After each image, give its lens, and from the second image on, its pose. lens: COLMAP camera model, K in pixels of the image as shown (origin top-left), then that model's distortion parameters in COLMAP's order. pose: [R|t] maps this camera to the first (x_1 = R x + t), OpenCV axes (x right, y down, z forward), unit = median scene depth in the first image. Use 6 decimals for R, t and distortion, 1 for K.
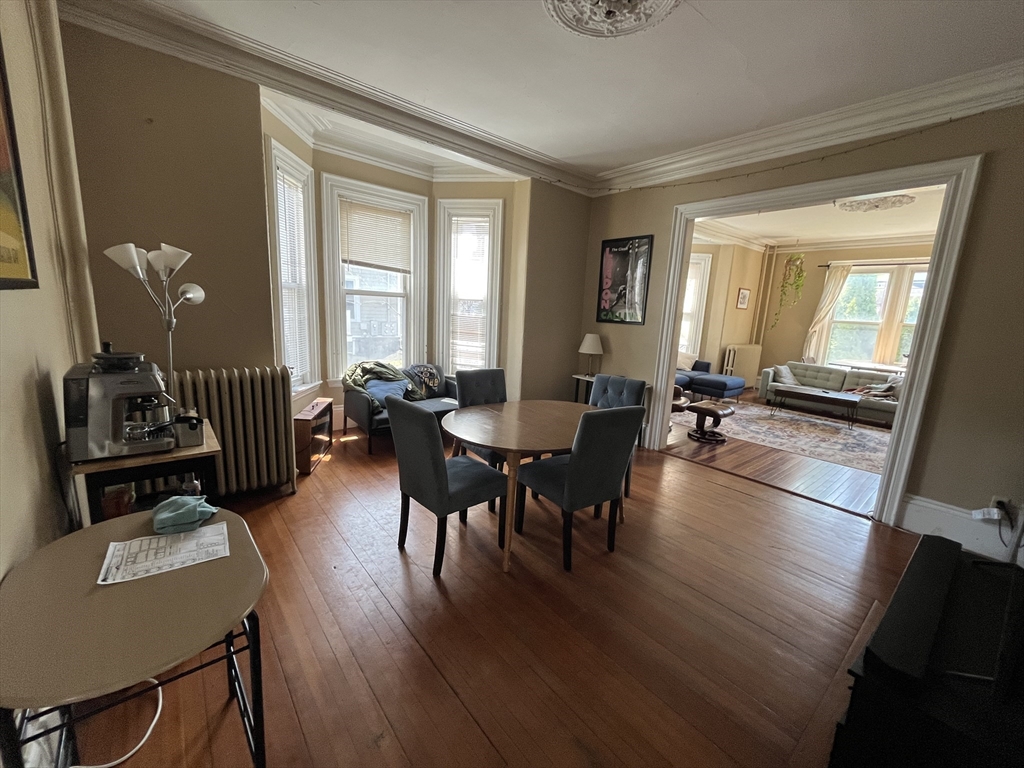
lens RADIAL K [[412.9, 0, 513.0], [0, 412.9, 382.9], [0, 0, 1]] dist [-0.002684, -0.000331]
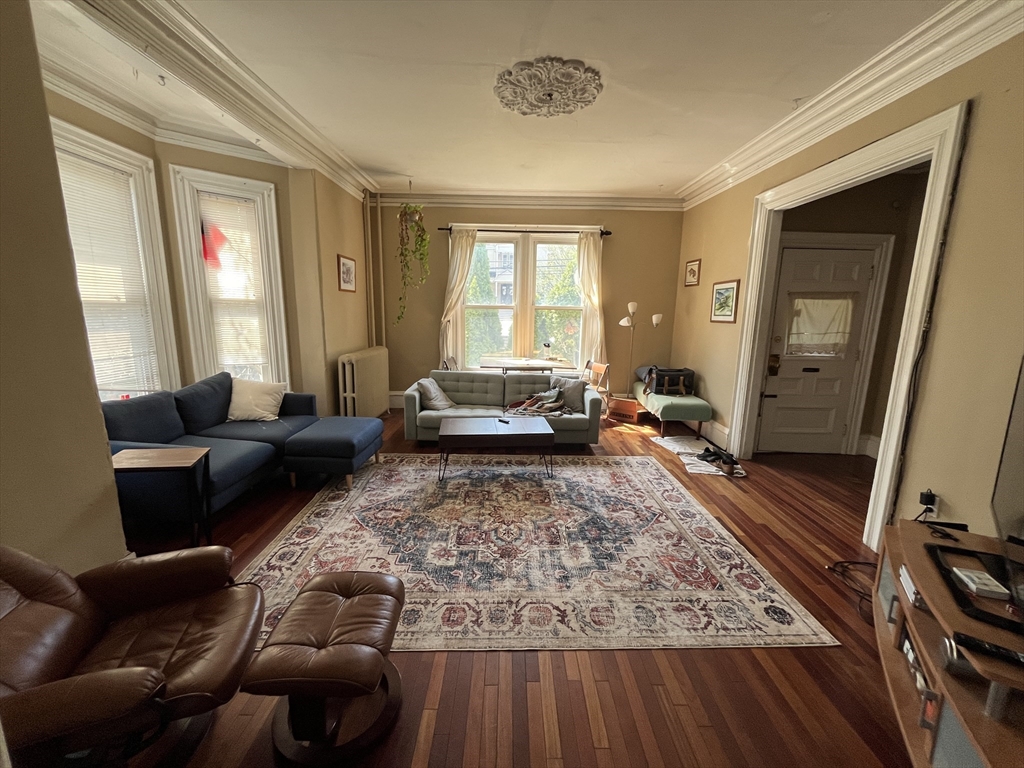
lens RADIAL K [[412.9, 0, 510.6], [0, 412.9, 385.3], [0, 0, 1]] dist [-0.002684, -0.000331]
pose [[0.634994, -0.181927, 0.750789, 0.246467], [0.156538, 0.982015, 0.105561, -0.077609], [-0.756491, 0.050497, 0.652052, 0.469905]]
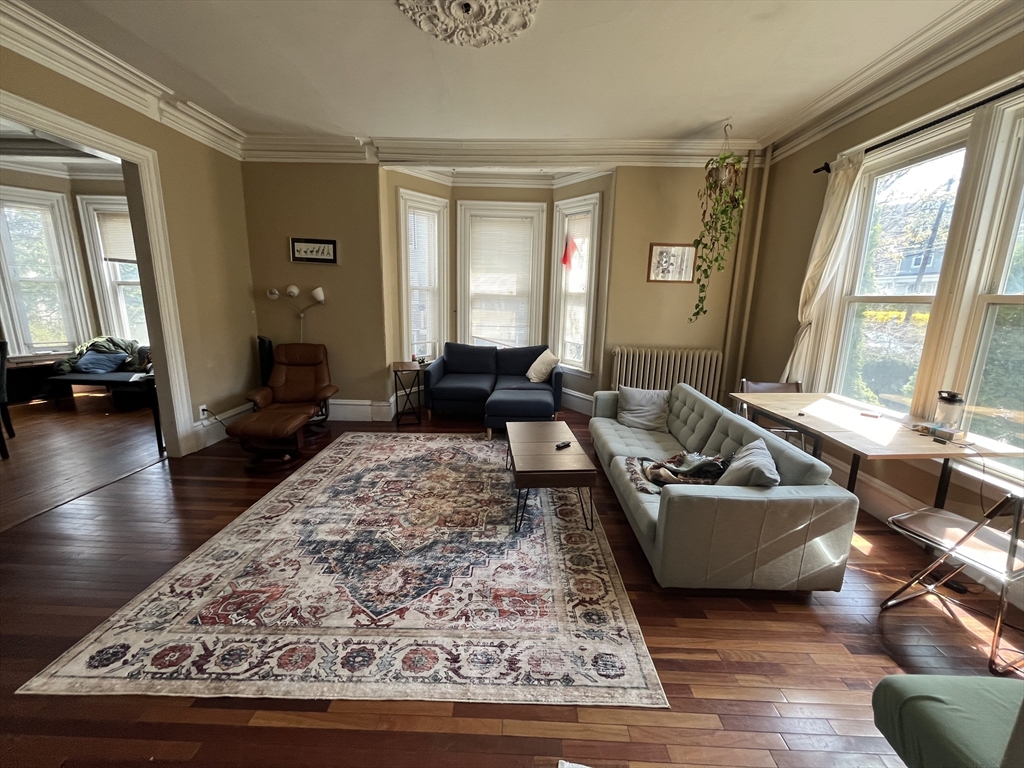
lens RADIAL K [[412.9, 0, 511.9], [0, 412.9, 383.0], [0, 0, 1]] dist [-0.002684, -0.000331]
pose [[0.753182, 0.100549, -0.650082, 0.818258], [-0.103356, 0.994063, 0.034004, -0.047238], [0.649641, 0.041579, 0.759103, 0.487895]]
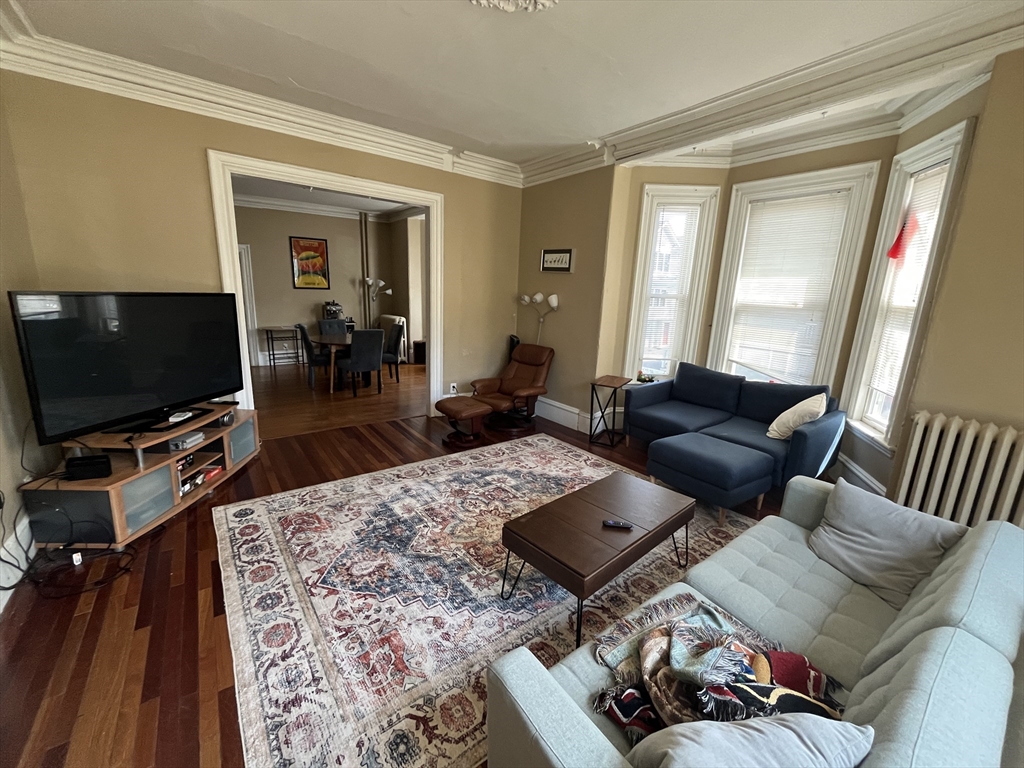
lens RADIAL K [[412.9, 0, 512.6], [0, 412.9, 383.8], [0, 0, 1]] dist [-0.002684, -0.000331]
pose [[-0.048961, 0.163680, -0.985298, 0.857019], [-0.222165, 0.959983, 0.170514, -0.097342], [0.973779, 0.227247, -0.010638, 0.727283]]
